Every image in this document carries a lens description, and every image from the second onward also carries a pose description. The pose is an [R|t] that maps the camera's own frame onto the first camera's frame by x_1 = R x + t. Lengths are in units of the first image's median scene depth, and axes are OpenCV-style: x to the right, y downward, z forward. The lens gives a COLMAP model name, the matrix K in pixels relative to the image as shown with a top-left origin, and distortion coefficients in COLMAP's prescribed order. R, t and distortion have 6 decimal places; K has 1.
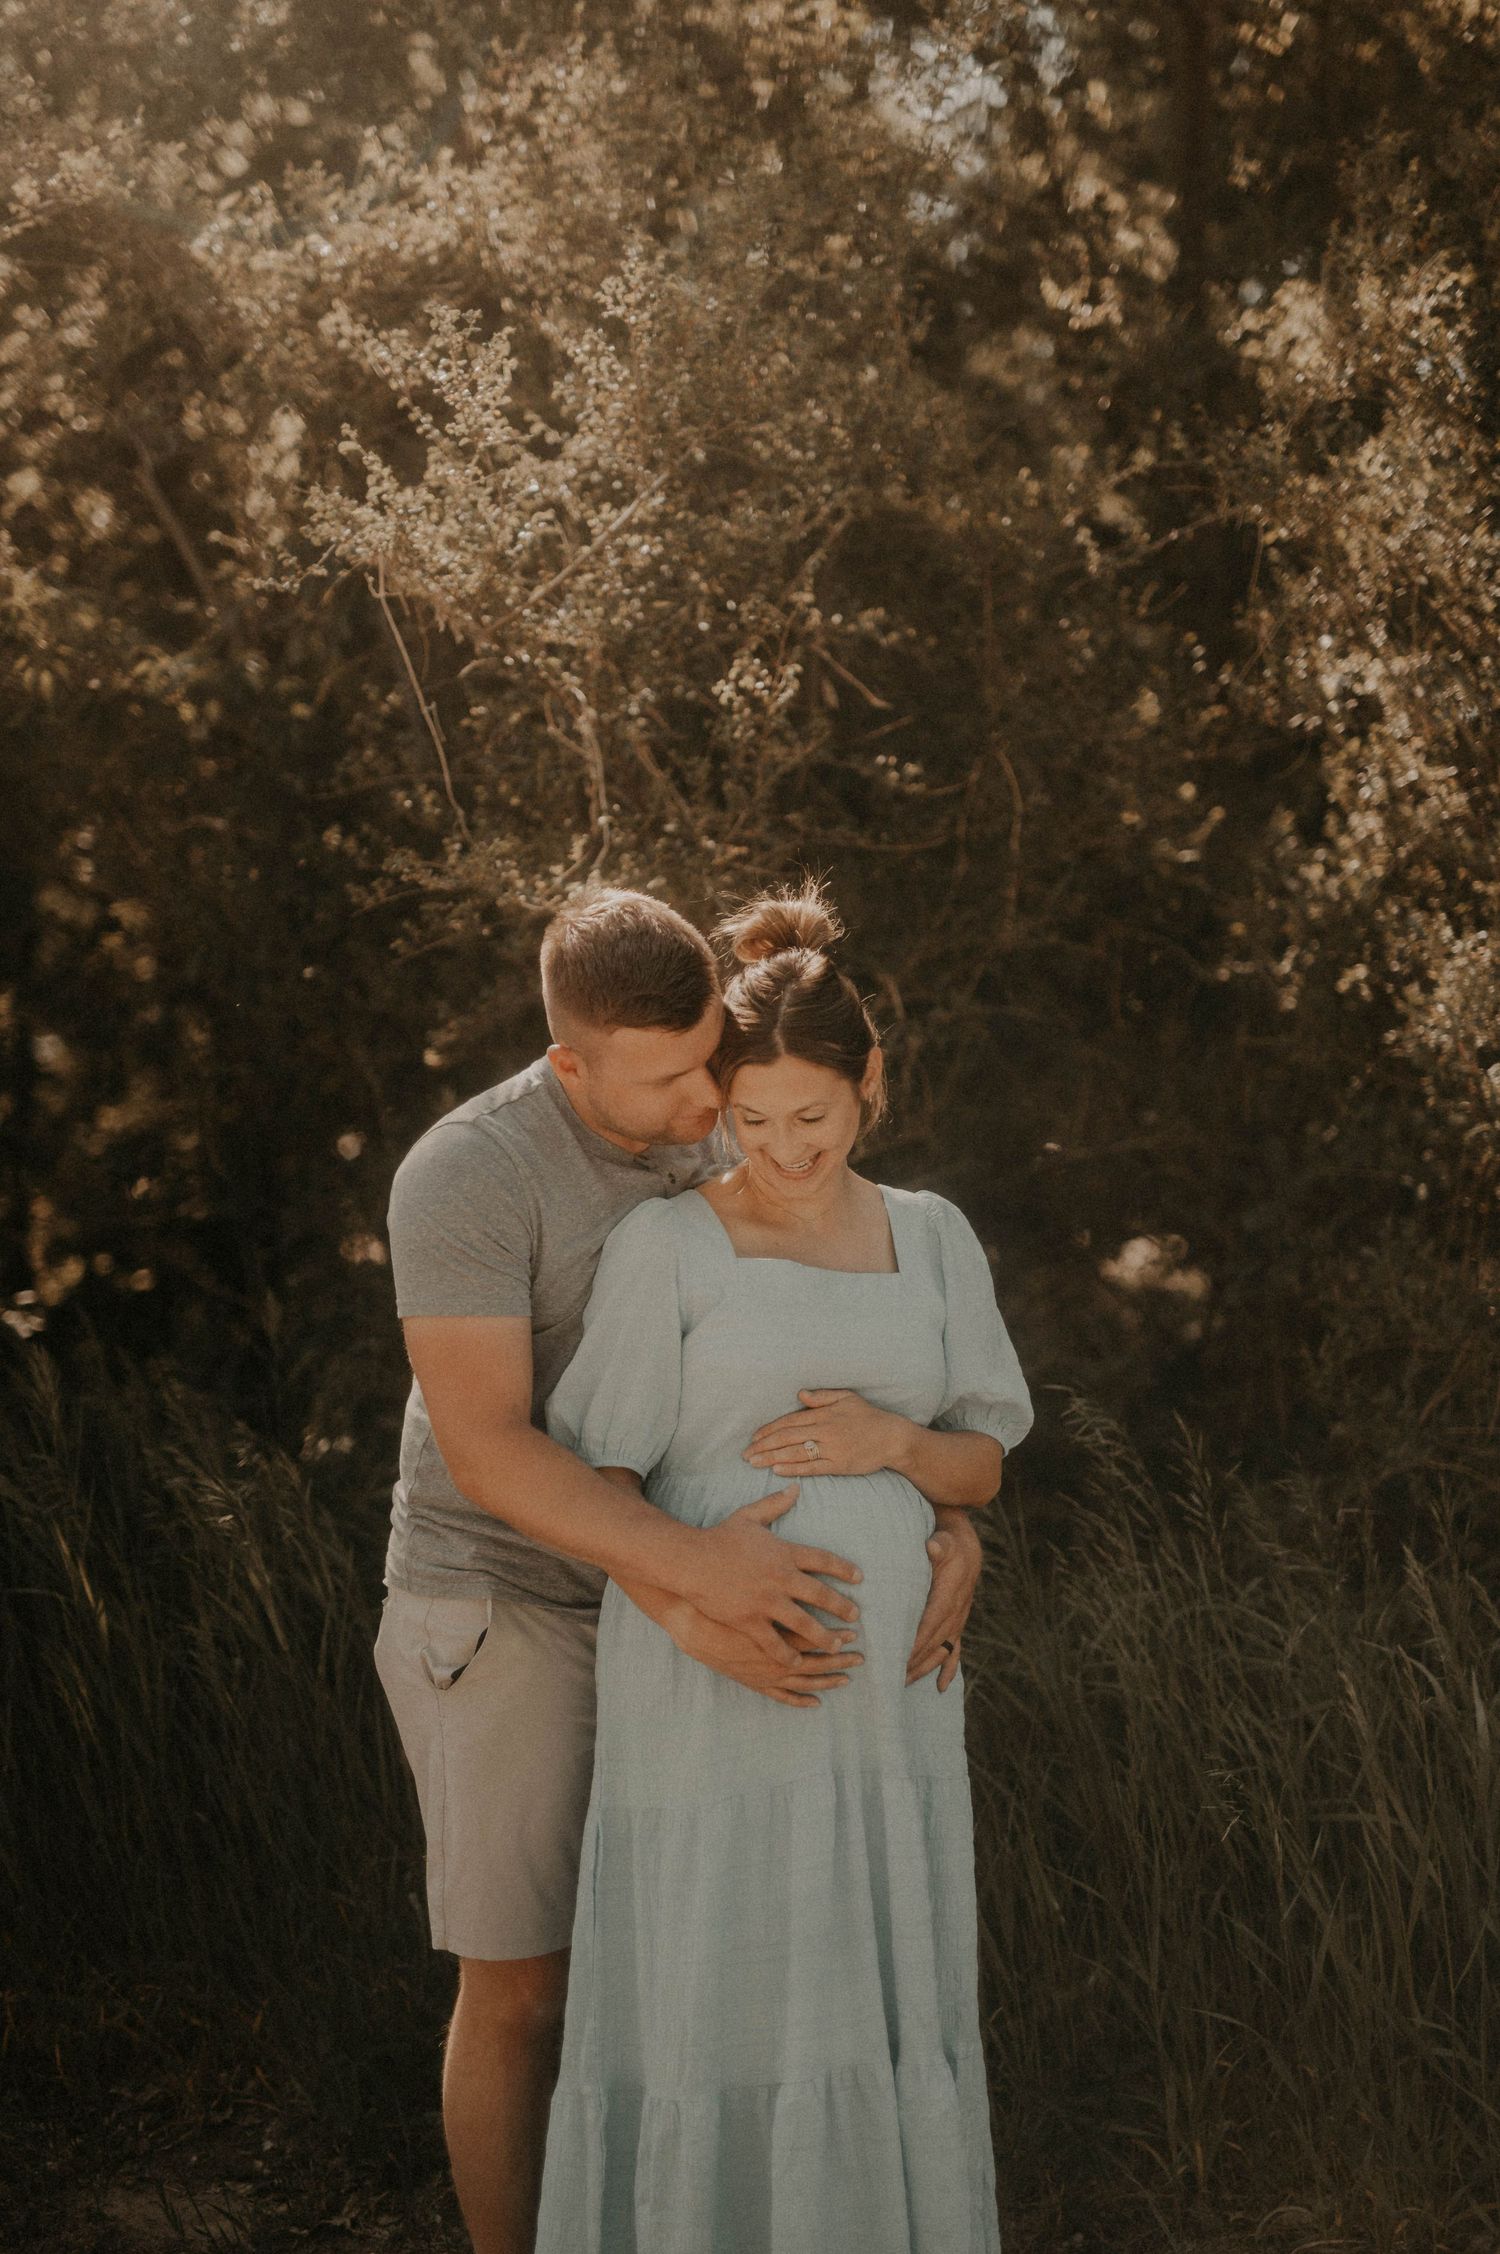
lens RADIAL K [[3625.1, 0, 753.4], [0, 3625.1, 1129.7], [0, 0, 1]] dist [0.031104, 0.000000]
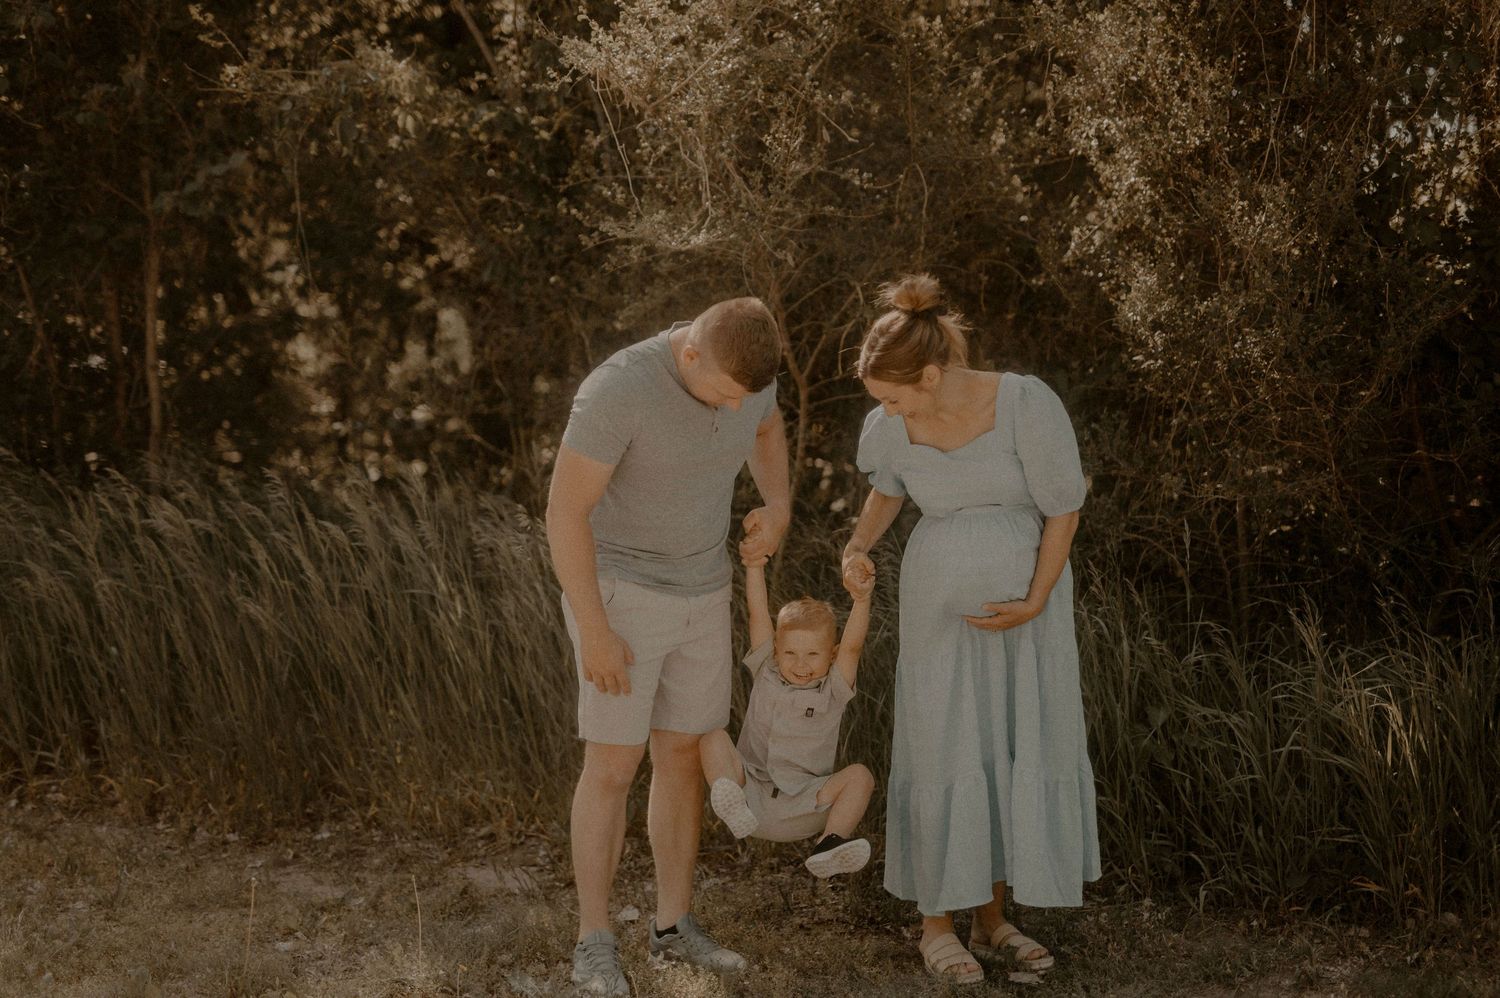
lens RADIAL K [[2412.5, 0, 759.8], [0, 2412.5, 503.7], [0, 0, 1]] dist [0.031104, 0.000000]
pose [[0.999771, 0.007125, -0.020165, 0.014084], [-0.006098, 0.998703, 0.050547, 0.011468], [0.020499, -0.050413, 0.998518, -0.315223]]
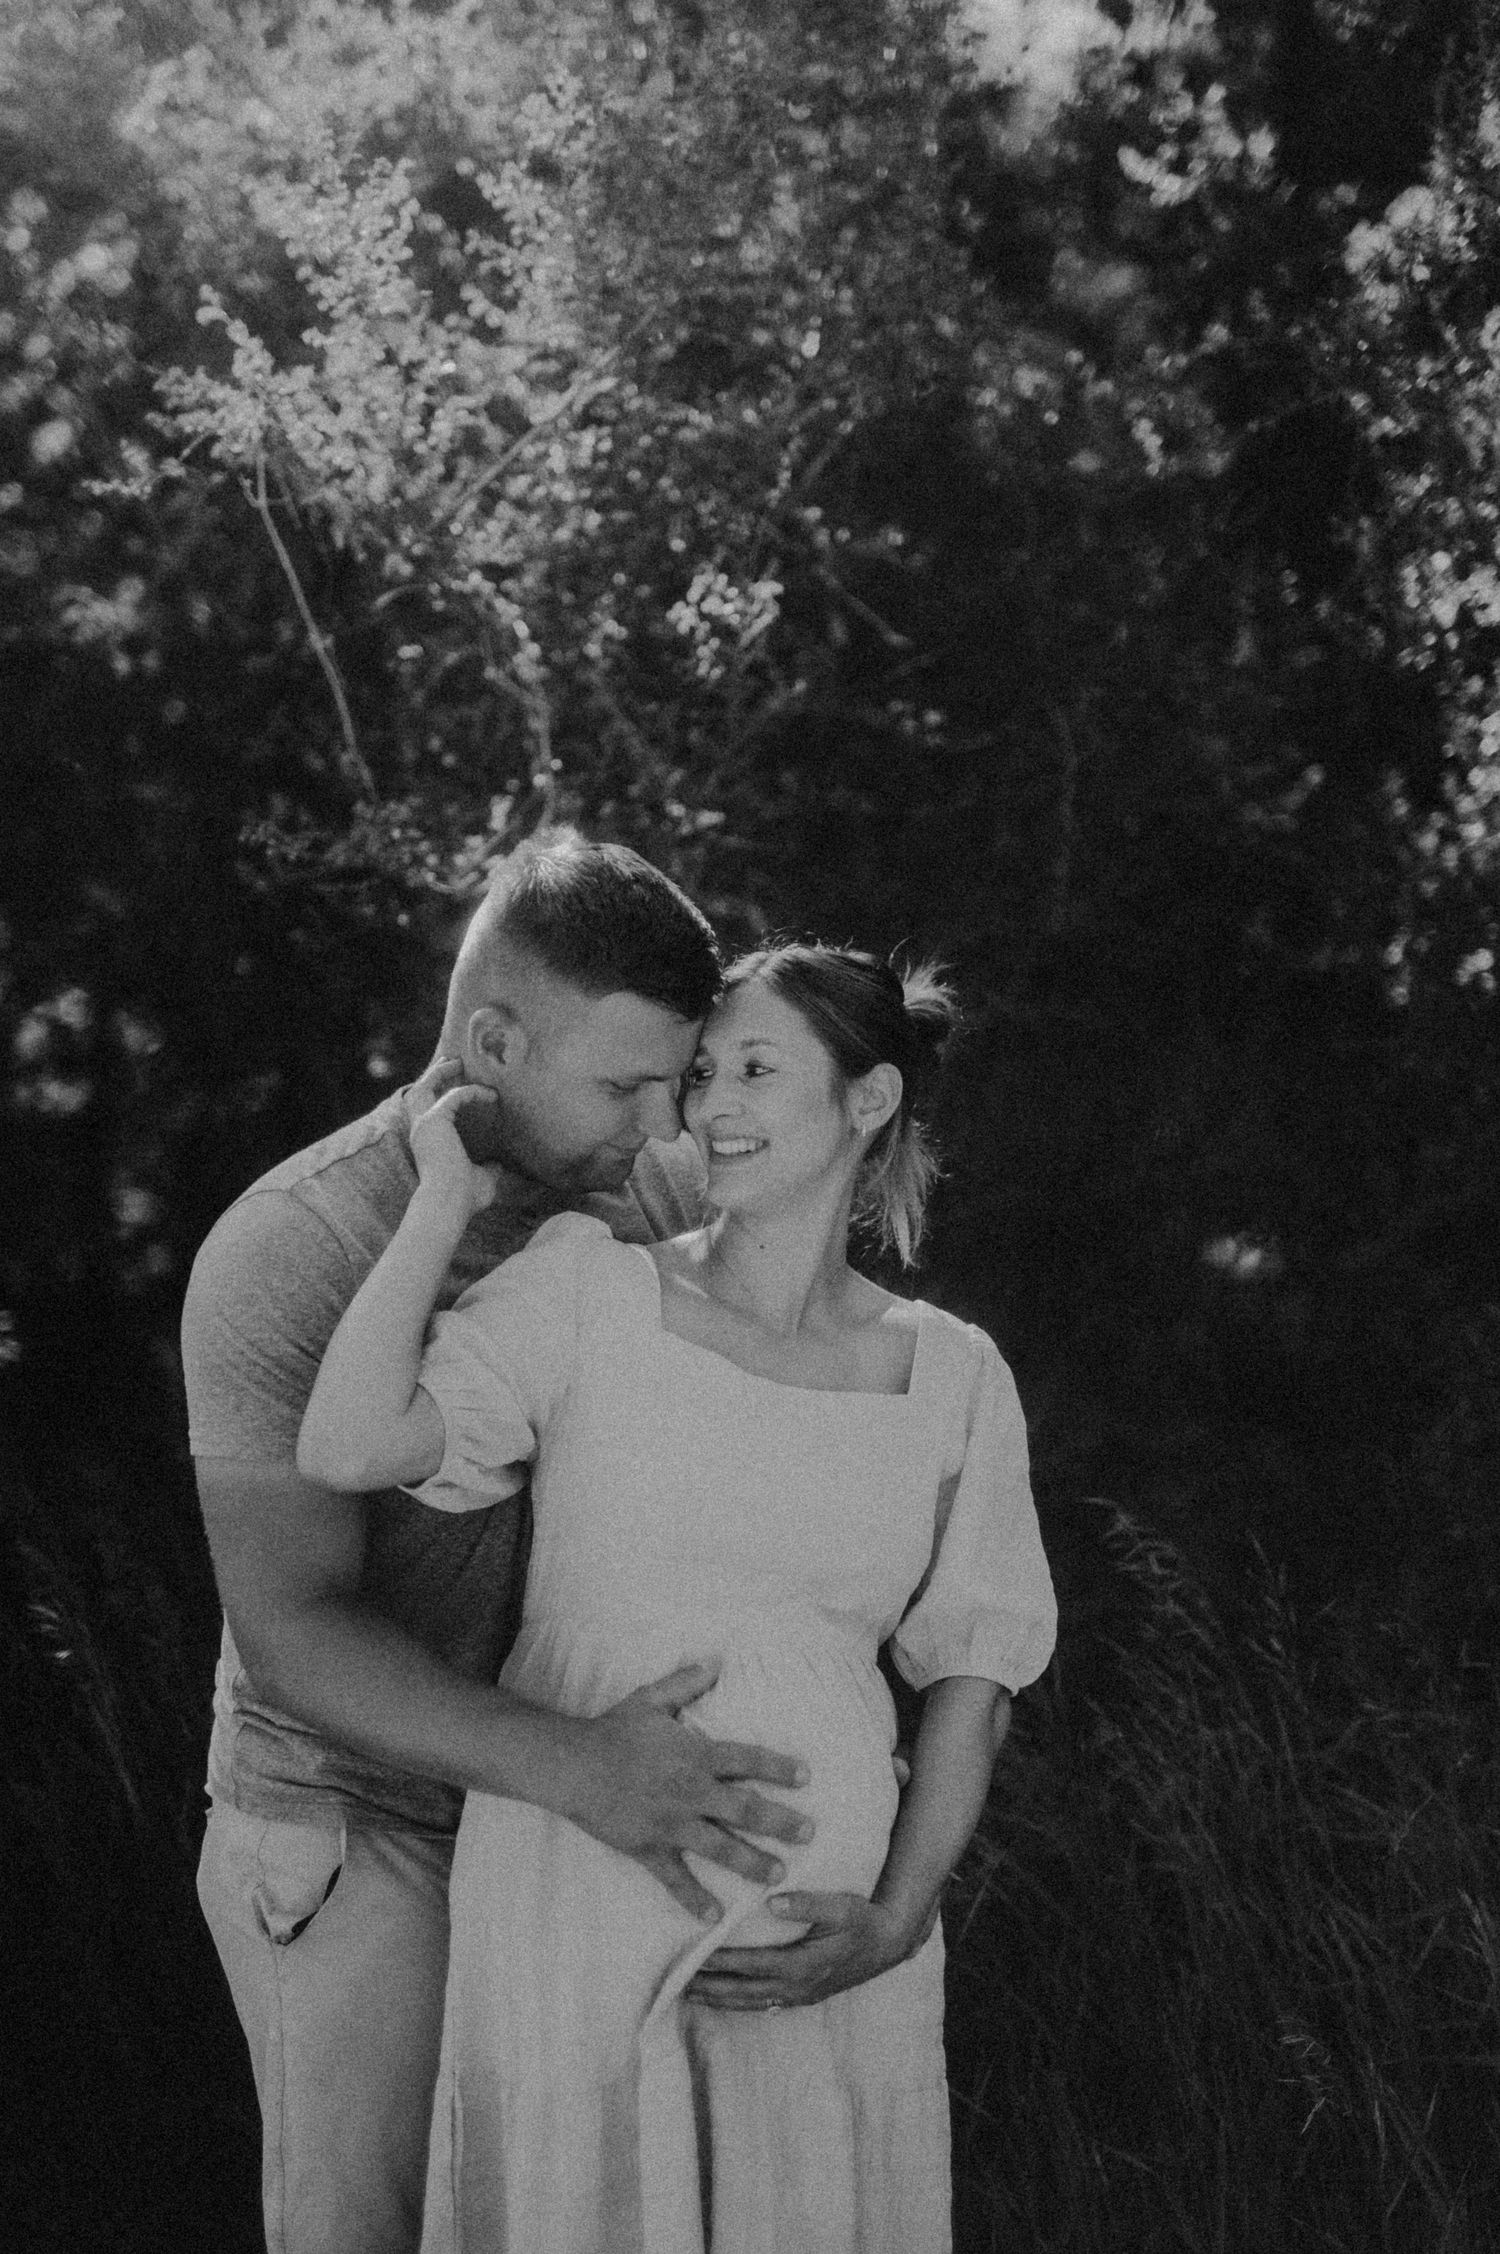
lens RADIAL K [[3625.1, 0, 760.9], [0, 3625.1, 1111.9], [0, 0, 1]] dist [0.031104, 0.000000]
pose [[0.999521, -0.004314, -0.030646, 0.030589], [0.004326, 0.999991, 0.000330, -0.011150], [0.030644, -0.000463, 0.999530, 0.186629]]
